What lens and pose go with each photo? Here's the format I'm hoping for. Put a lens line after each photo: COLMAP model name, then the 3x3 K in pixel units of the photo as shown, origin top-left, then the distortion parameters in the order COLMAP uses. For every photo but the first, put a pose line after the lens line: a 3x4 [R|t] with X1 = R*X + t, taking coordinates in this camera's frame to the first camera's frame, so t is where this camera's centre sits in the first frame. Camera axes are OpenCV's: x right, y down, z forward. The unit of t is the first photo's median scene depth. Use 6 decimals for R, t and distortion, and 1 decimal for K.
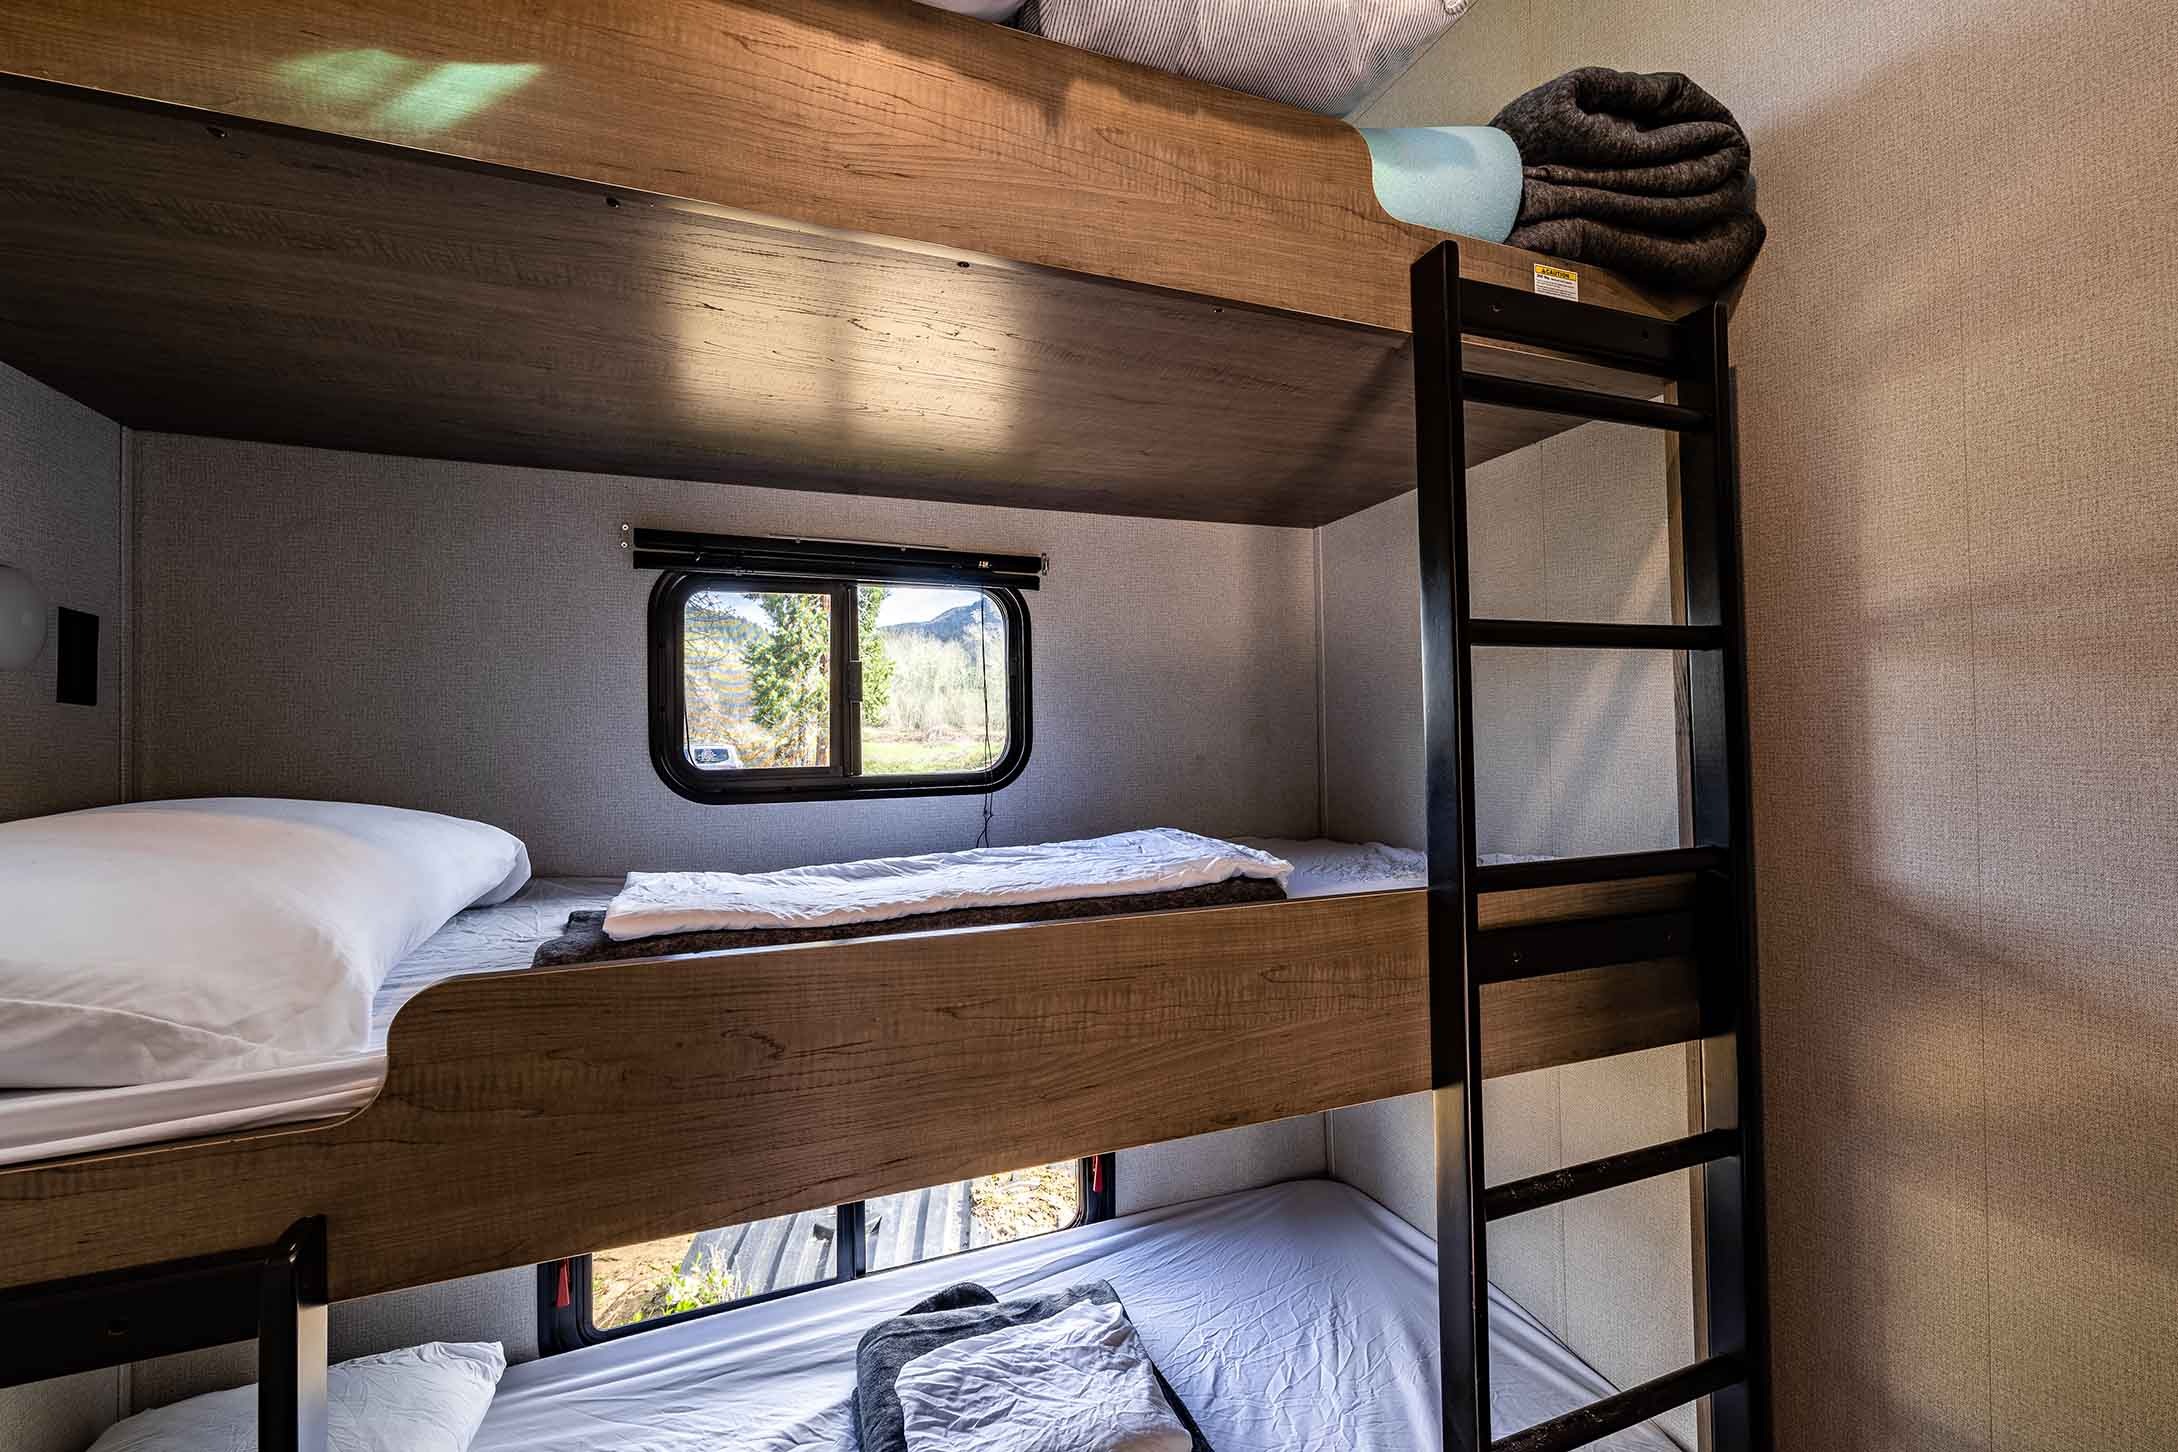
lens RADIAL K [[923.3, 0, 1082.5], [0, 923.3, 718.5], [0, 0, 1]] dist [0.000125, 0.000314]
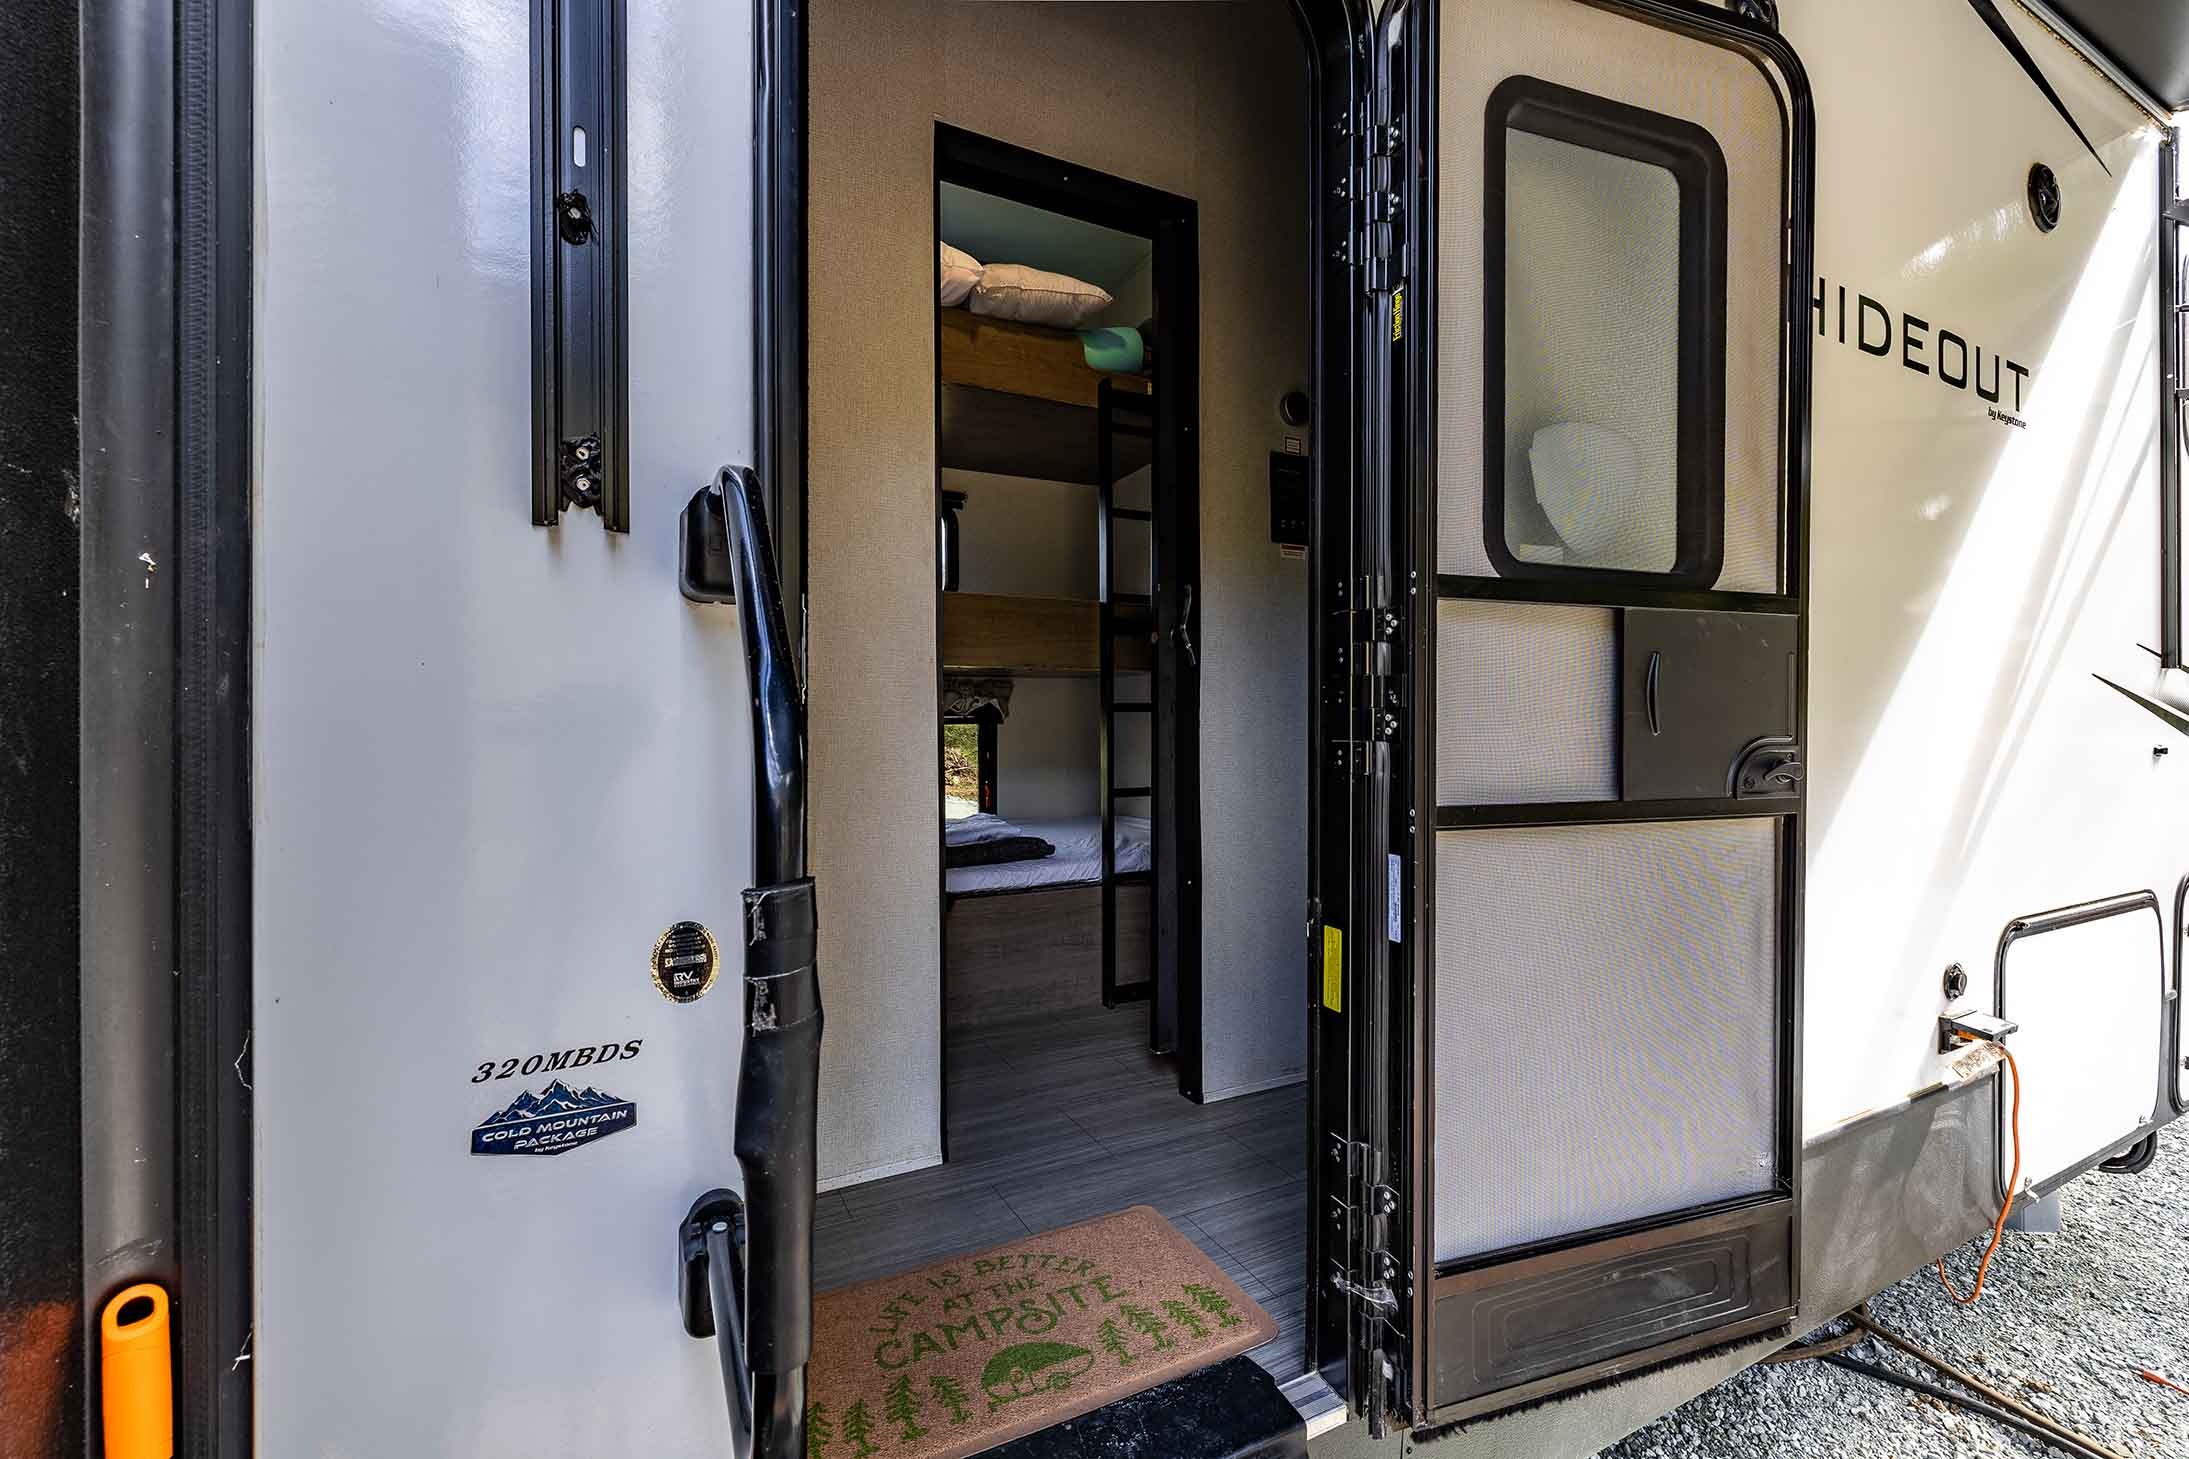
lens RADIAL K [[927.9, 0, 1088.0], [0, 927.9, 721.9], [0, 0, 1]] dist [0.000125, 0.000314]
pose [[0.994555, 0.016145, 0.102952, 0.040573], [-0.018146, 0.999664, 0.018526, 0.463434], [-0.102618, -0.020293, 0.994514, -1.735197]]
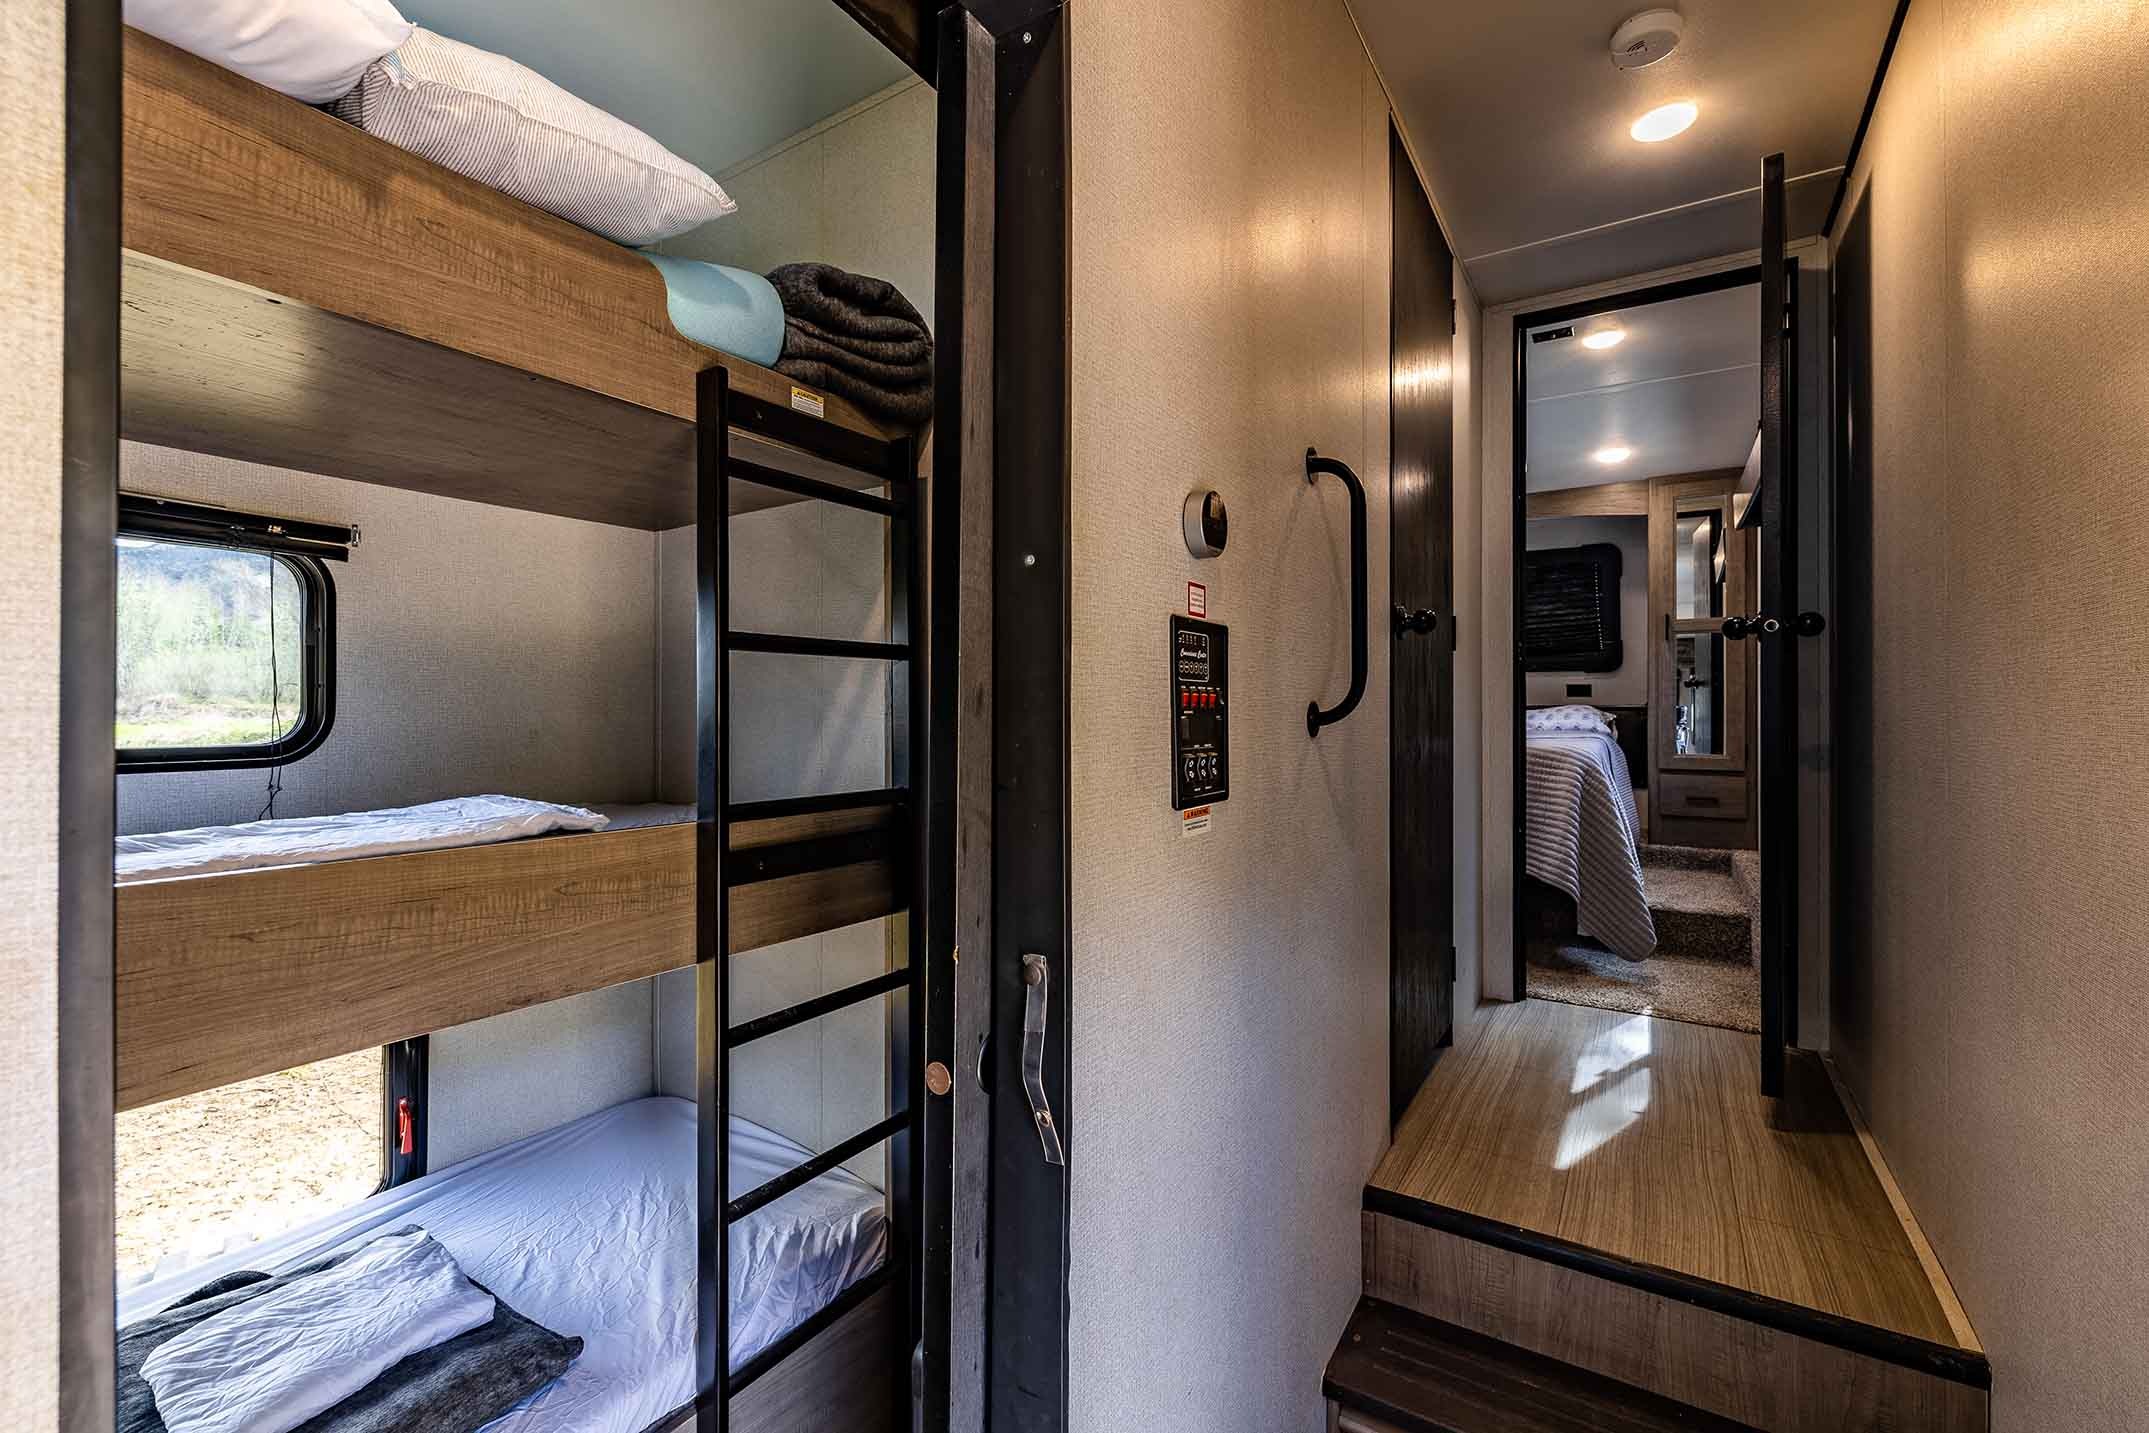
lens RADIAL K [[911.0, 0, 1068.1], [0, 911.0, 709.1], [0, 0, 1]] dist [0.000125, 0.000314]
pose [[0.809355, 0.019581, 0.586994, 0.013252], [-0.025253, 0.999680, 0.001472, -0.002338], [-0.586777, -0.016015, 0.809590, -0.413546]]
